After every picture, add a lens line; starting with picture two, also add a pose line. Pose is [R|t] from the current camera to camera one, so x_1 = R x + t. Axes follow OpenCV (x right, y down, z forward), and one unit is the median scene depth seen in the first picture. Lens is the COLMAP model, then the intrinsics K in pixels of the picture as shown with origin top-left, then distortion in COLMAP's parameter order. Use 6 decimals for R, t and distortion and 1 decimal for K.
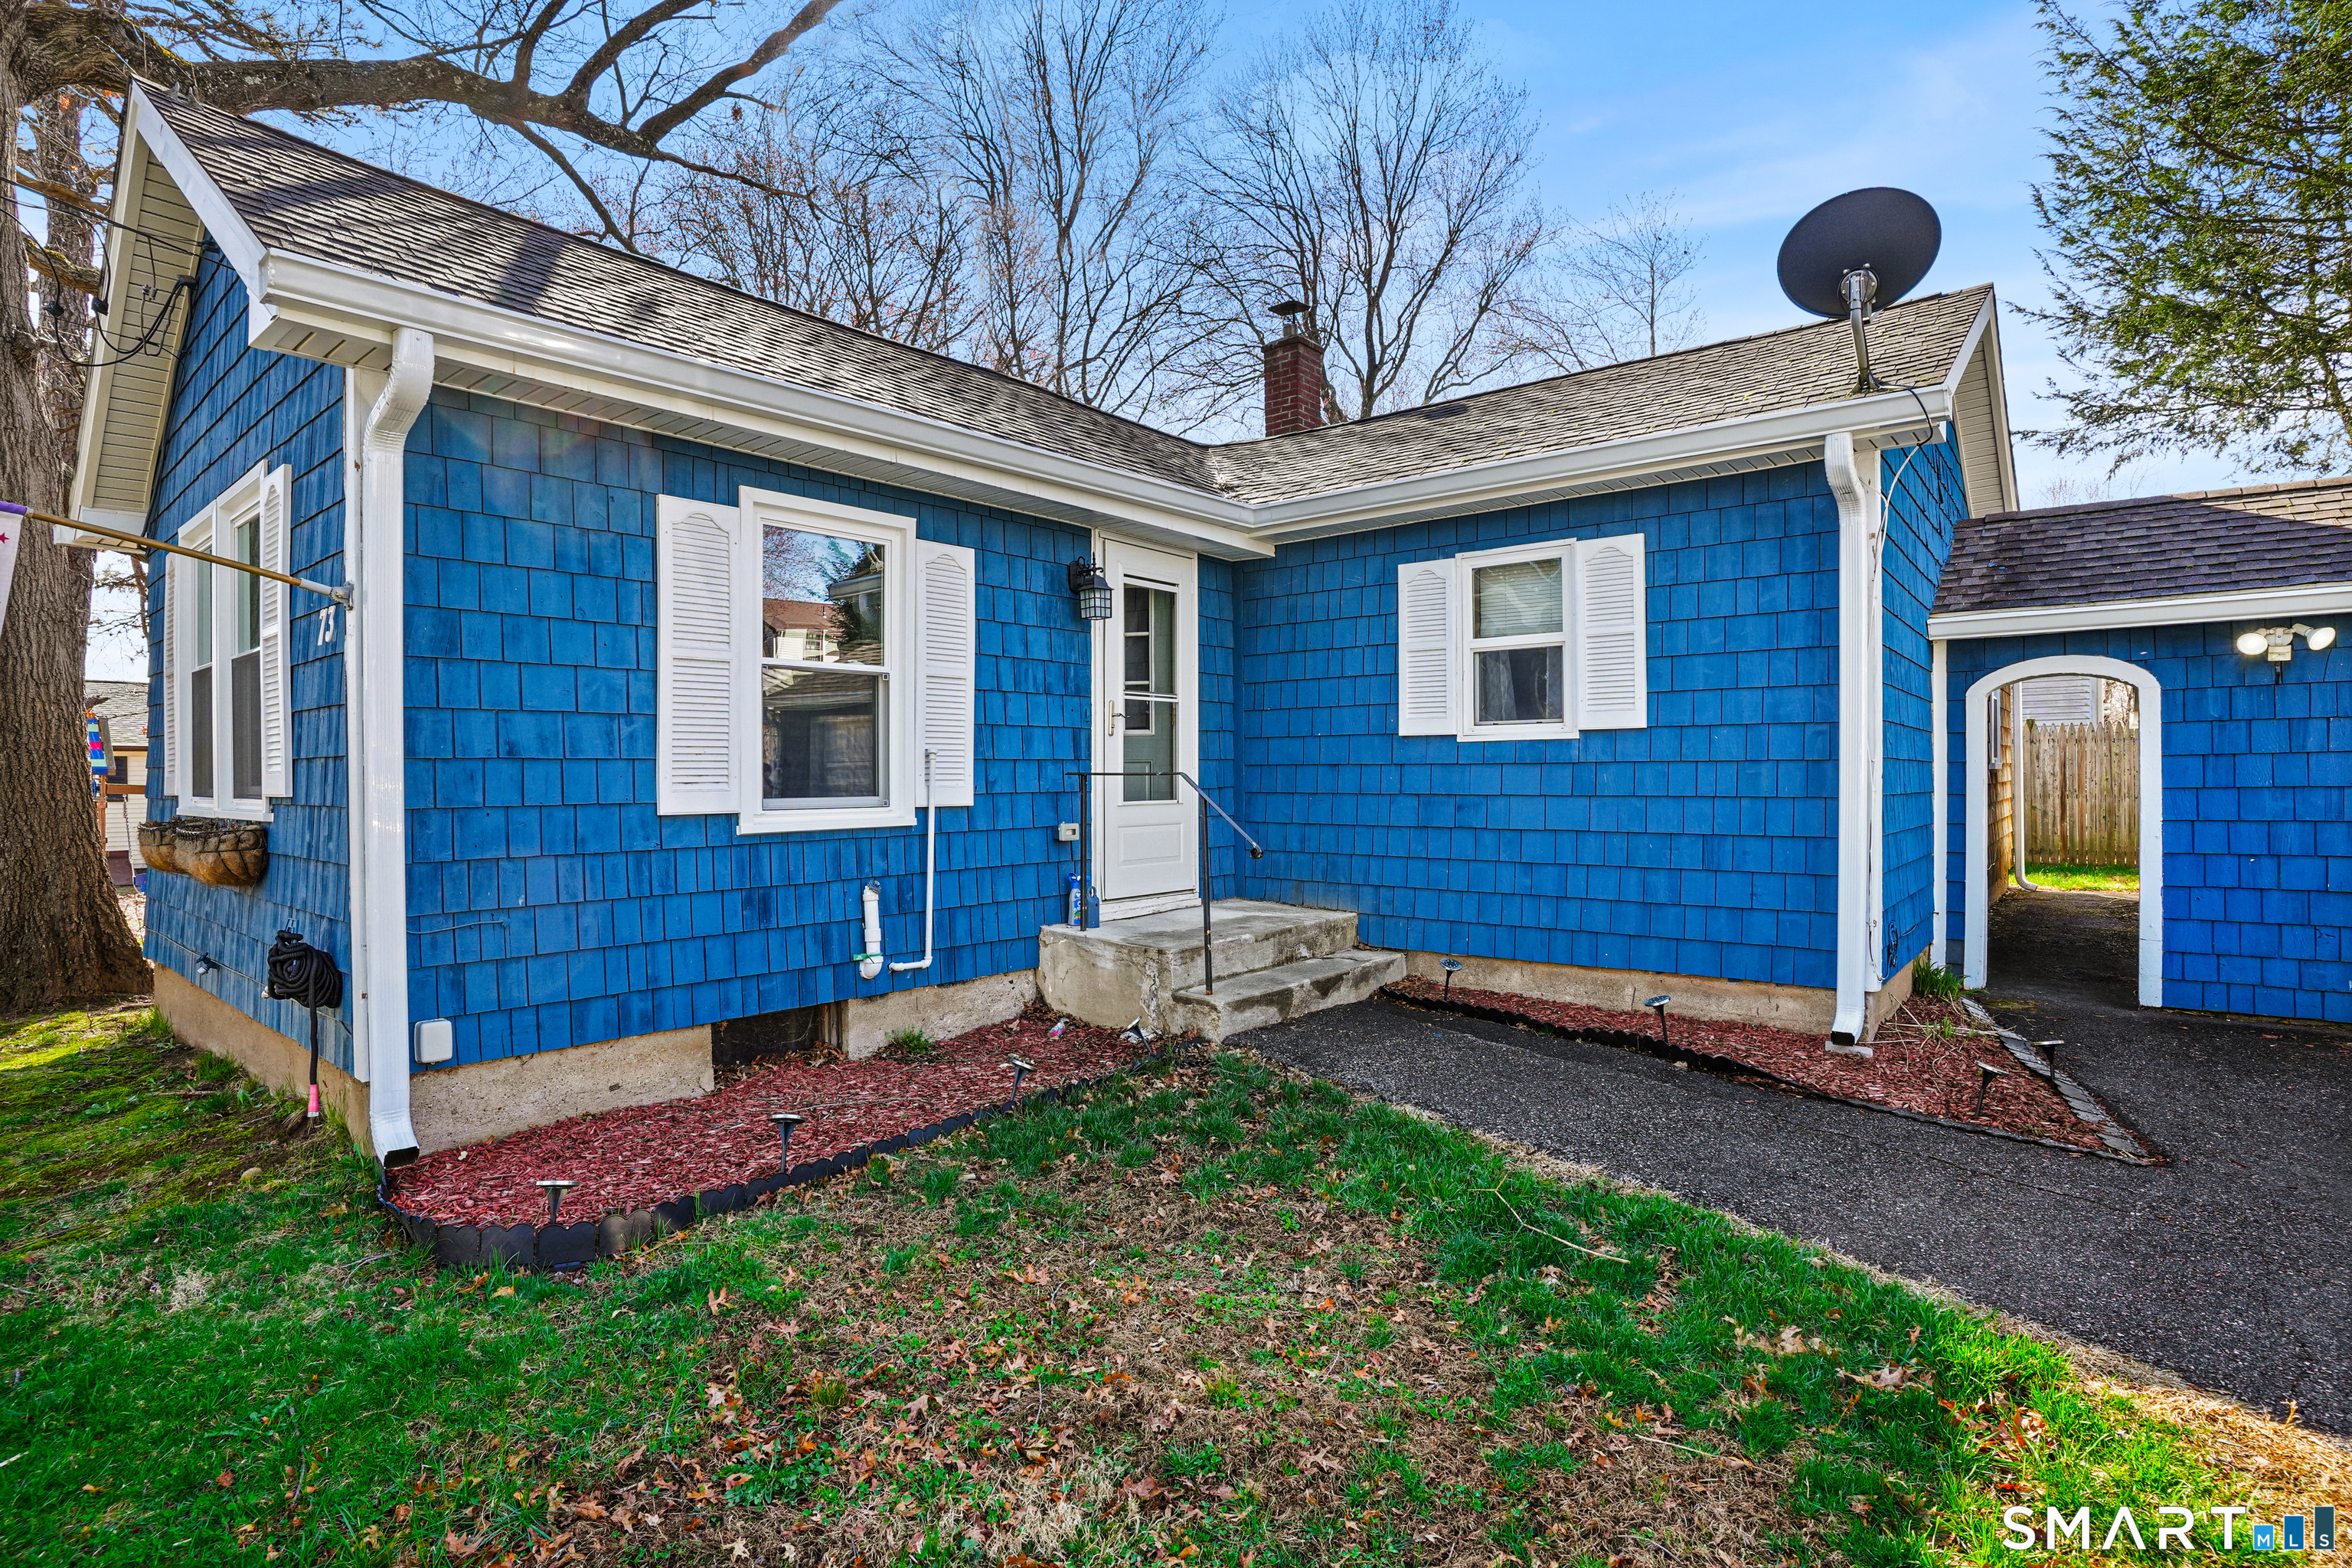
lens RADIAL K [[1161.9, 0, 1178.2], [0, 1161.9, 787.5], [0, 0, 1]] dist [-0.075176, 0.033259]
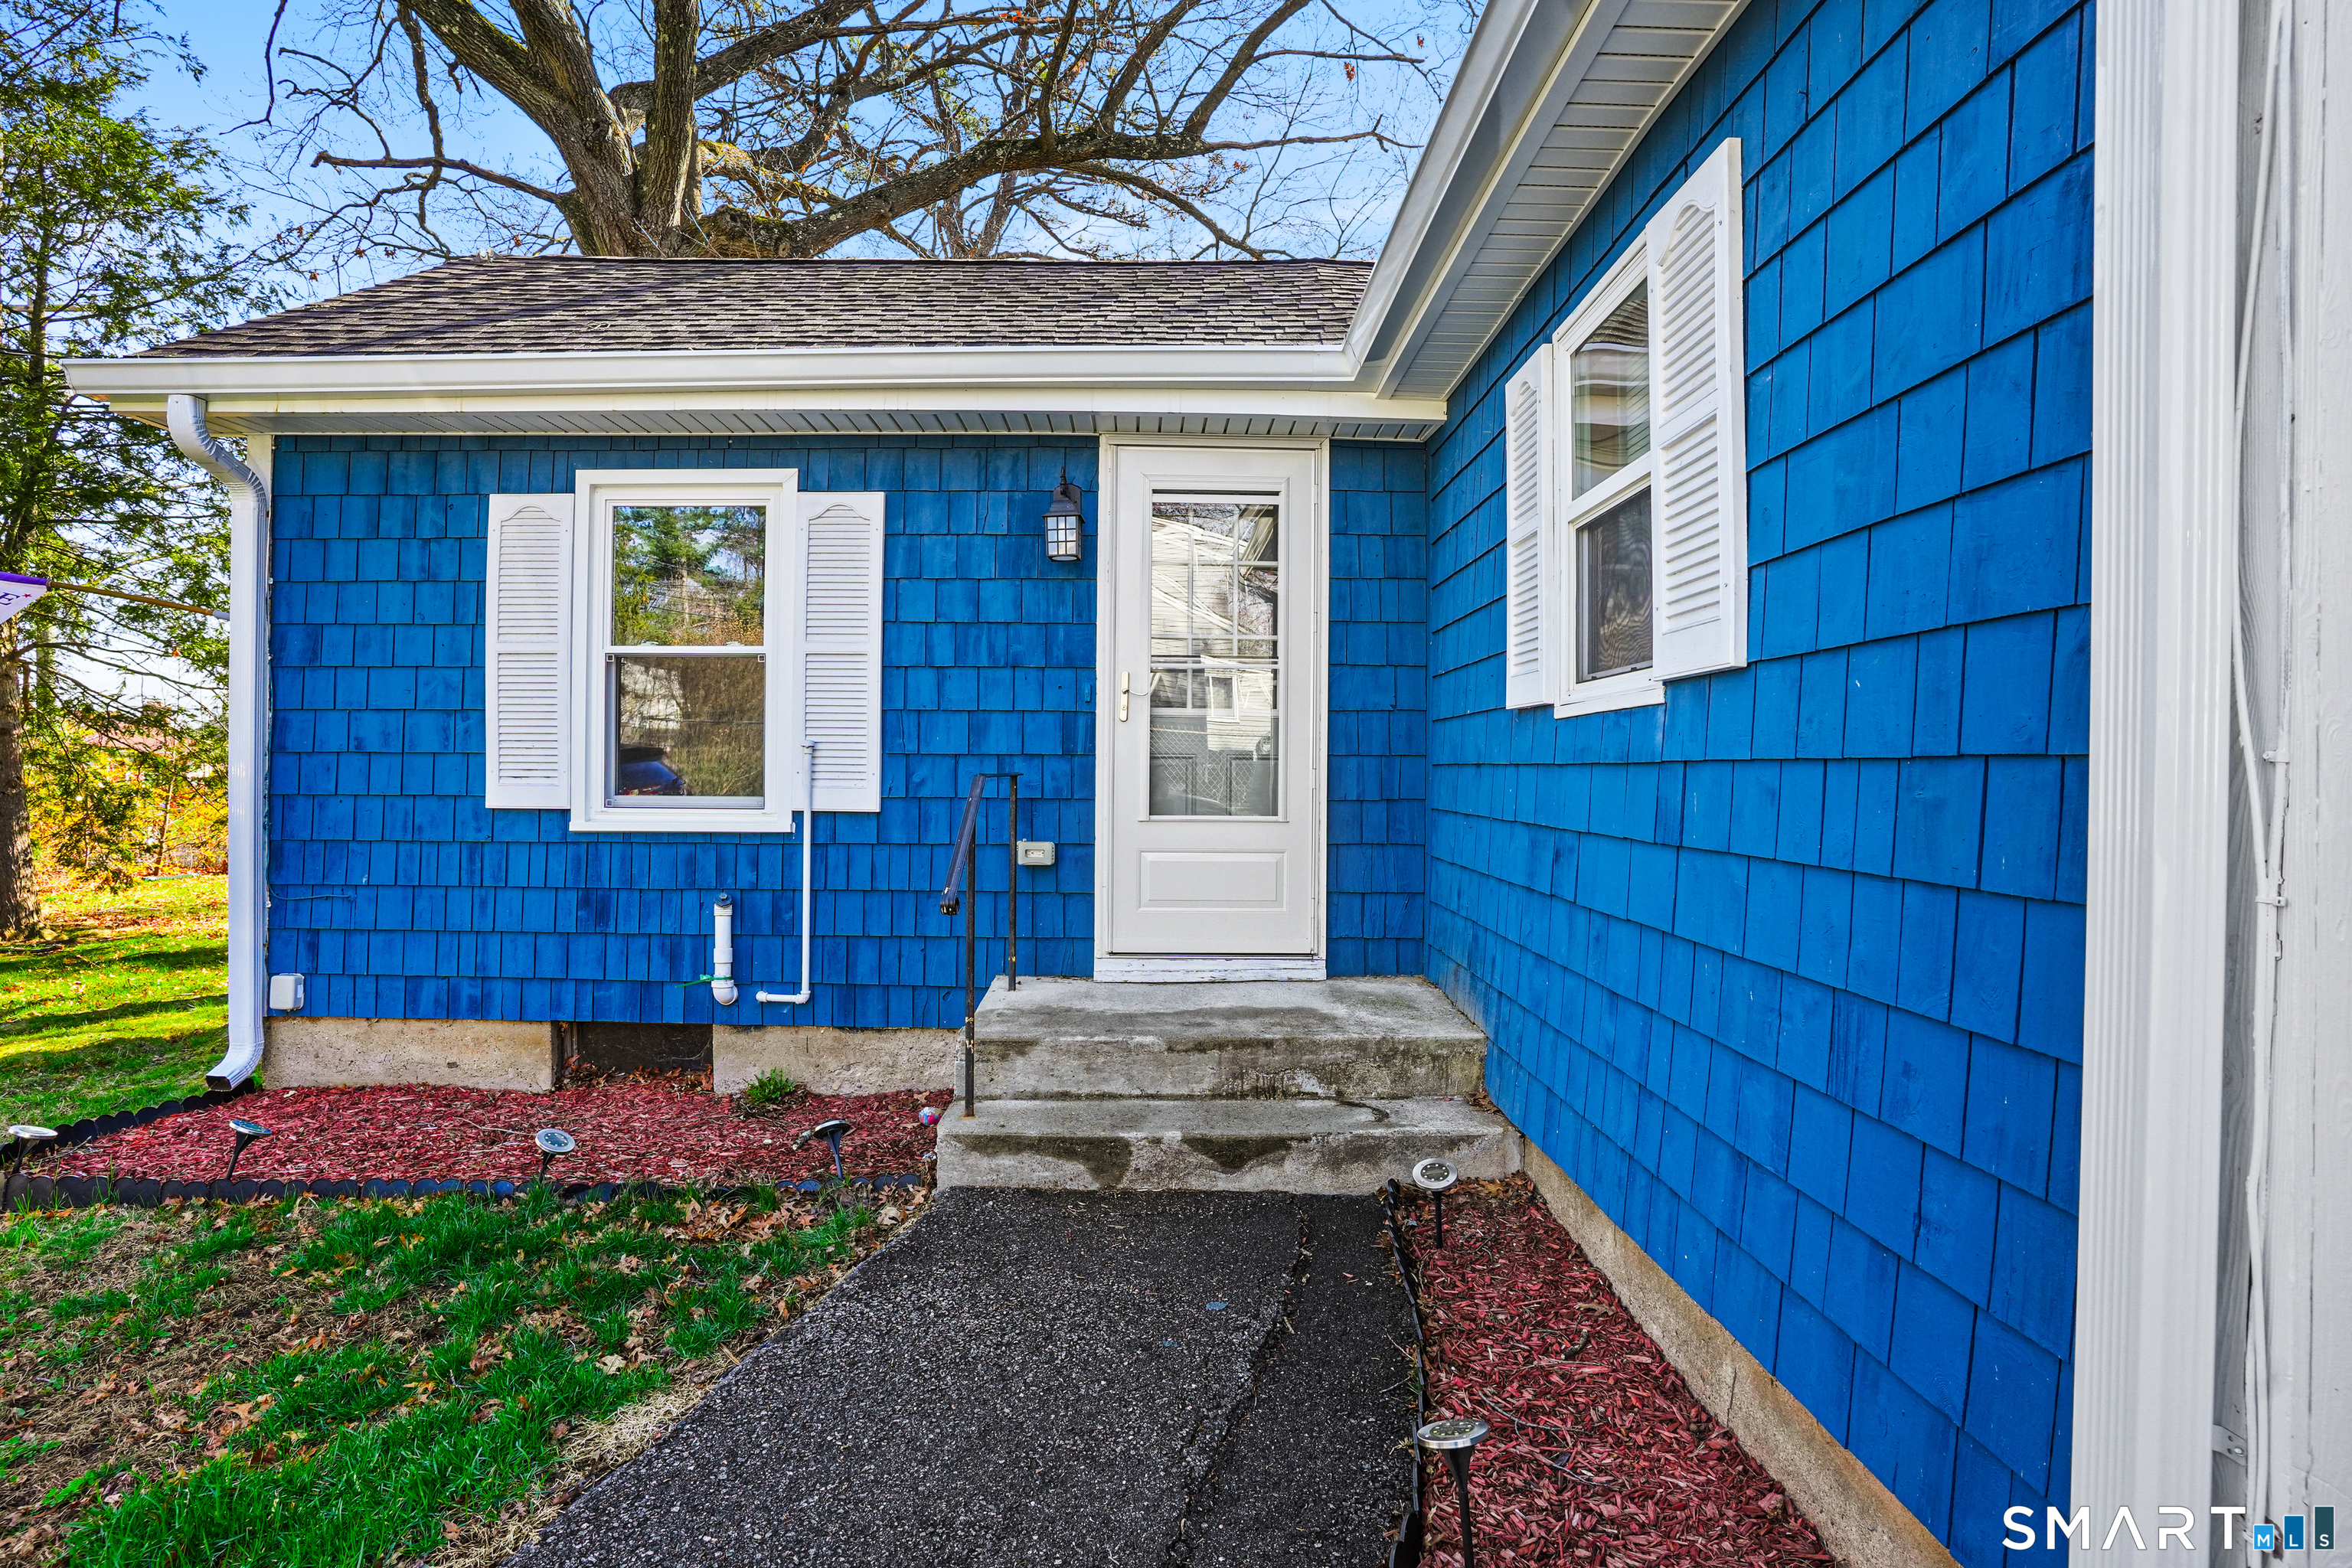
lens RADIAL K [[1161.9, 0, 1180.2], [0, 1161.9, 772.8], [0, 0, 1]] dist [-0.075176, 0.033259]
pose [[0.652797, 0.012670, -0.757427, 0.585514], [-0.020022, 0.999799, -0.000532, -0.015501], [0.757268, 0.015513, 0.652920, 0.659739]]
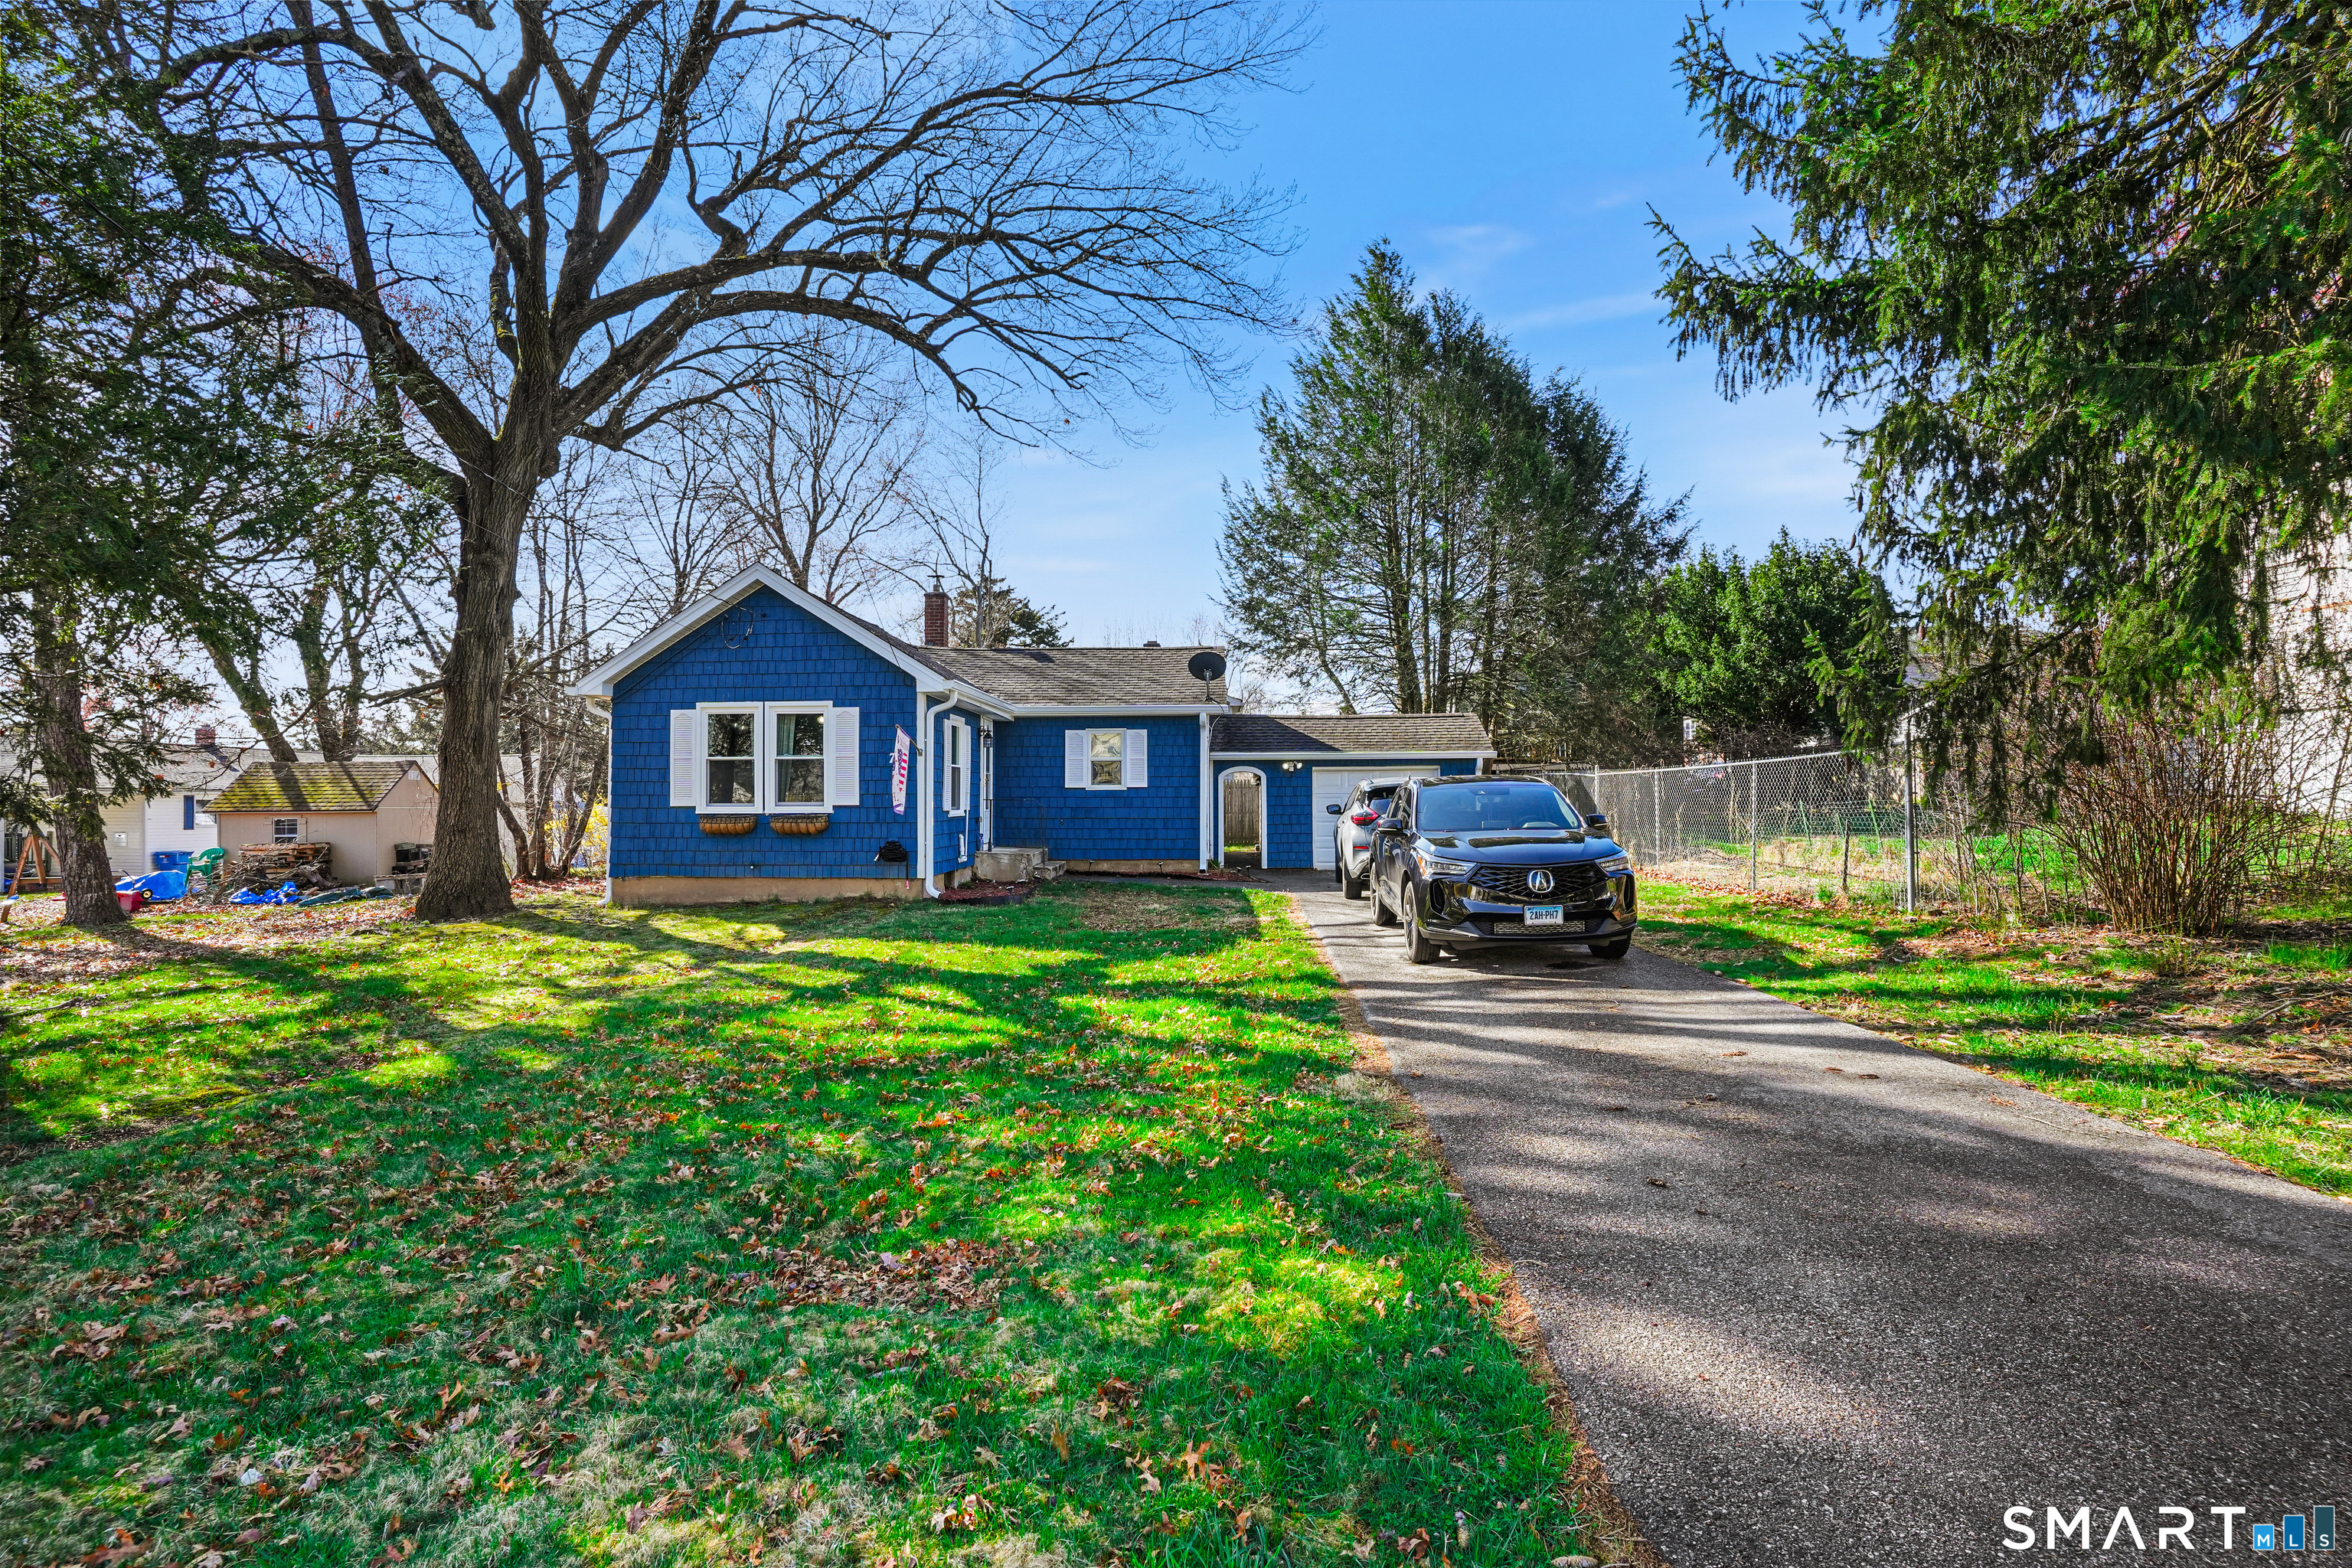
lens RADIAL K [[1161.9, 0, 1163.6], [0, 1161.9, 783.7], [0, 0, 1]] dist [-0.075176, 0.033259]
pose [[0.795119, 0.014492, 0.606280, -1.682868], [0.002662, 0.999621, -0.027386, 0.032339], [-0.606448, 0.023389, 0.794779, -1.804355]]
